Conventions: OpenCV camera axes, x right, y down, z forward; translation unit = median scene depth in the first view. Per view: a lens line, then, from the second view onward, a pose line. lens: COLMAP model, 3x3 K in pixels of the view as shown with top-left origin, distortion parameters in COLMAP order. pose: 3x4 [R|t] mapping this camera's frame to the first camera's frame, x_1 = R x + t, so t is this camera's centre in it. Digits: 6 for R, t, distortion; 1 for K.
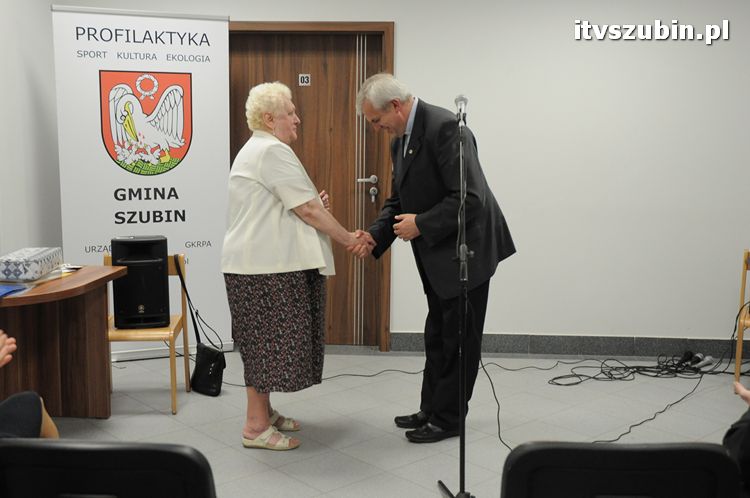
lens RADIAL K [[894.8, 0, 375.0], [0, 894.8, 249.0], [0, 0, 1]] dist [0.022660, 0.077984]
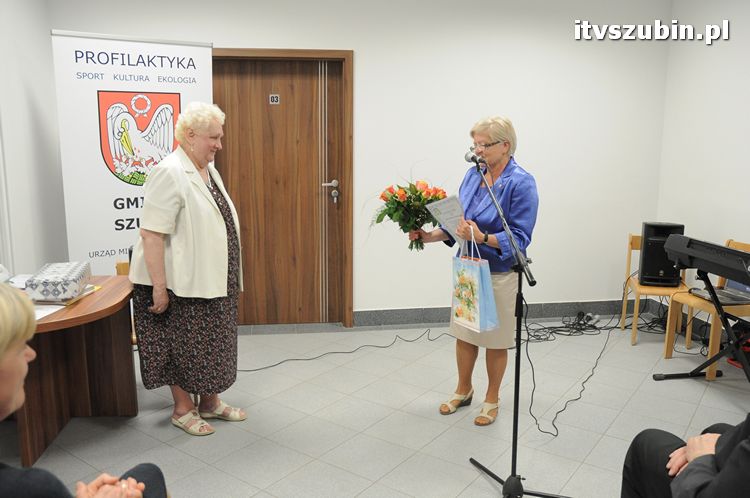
lens RADIAL K [[635.2, 0, 375.0], [0, 635.2, 249.0], [0, 0, 1]] dist [-0.102496, 0.116884]
pose [[0.978864, -0.040206, 0.200523, -0.131805], [0.032084, 0.998534, 0.043594, -0.028394], [-0.201982, -0.036239, 0.978719, 0.179066]]
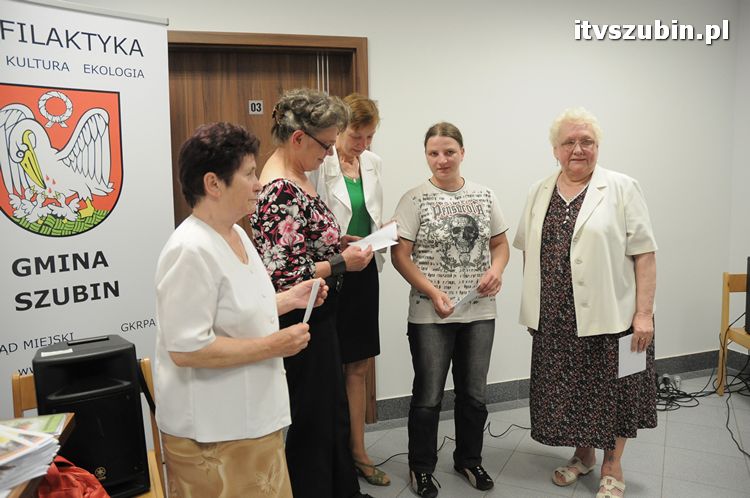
lens RADIAL K [[606.1, 0, 384.8], [0, 606.1, 251.1], [0, 0, 1]] dist [-0.154423, 0.151575]
pose [[0.937088, -0.070544, 0.341891, -0.175858], [0.079818, 0.996723, -0.013115, -0.045128], [-0.339845, 0.039579, 0.939648, 0.489053]]
